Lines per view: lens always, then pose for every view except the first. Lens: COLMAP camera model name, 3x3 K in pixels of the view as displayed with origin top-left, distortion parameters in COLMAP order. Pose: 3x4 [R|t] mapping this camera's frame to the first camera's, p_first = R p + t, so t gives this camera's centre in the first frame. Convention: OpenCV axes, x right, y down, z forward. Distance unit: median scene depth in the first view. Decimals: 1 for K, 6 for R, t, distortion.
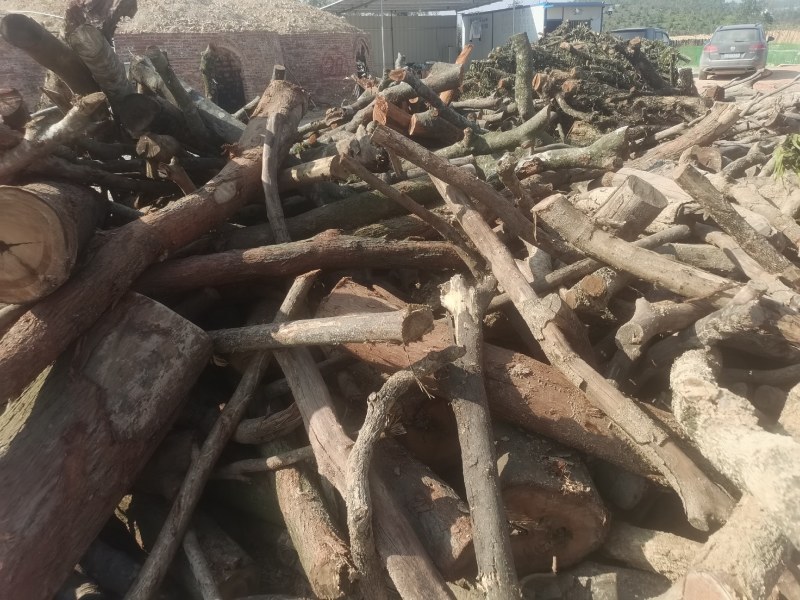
lens RADIAL K [[611.1, 0, 400.8], [0, 611.1, 302.0], [0, 0, 1]] dist [0.052120, -0.037070]
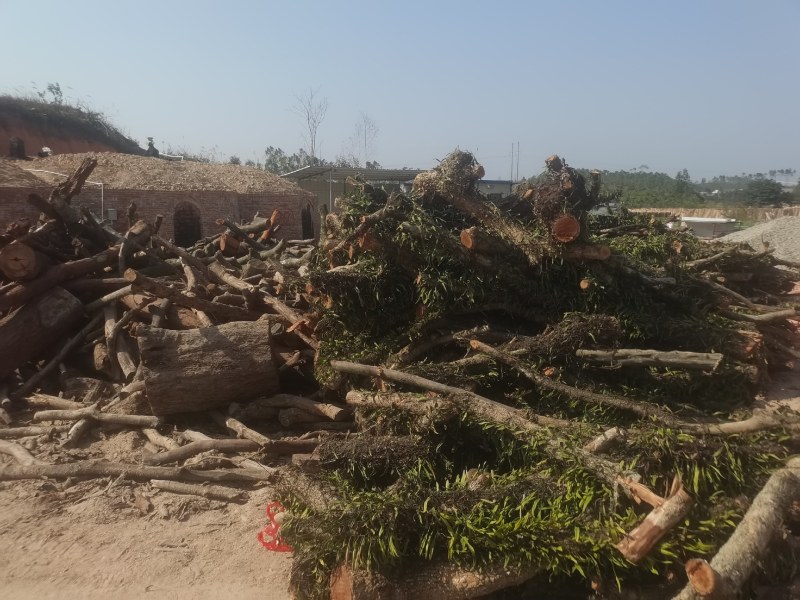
lens RADIAL K [[611.1, 0, 400.8], [0, 611.1, 302.0], [0, 0, 1]] dist [0.052120, -0.037070]
pose [[0.998906, 0.041023, 0.022463, 0.895247], [-0.034623, 0.971490, -0.234537, 0.550091], [-0.031444, 0.233502, 0.971848, -1.487175]]
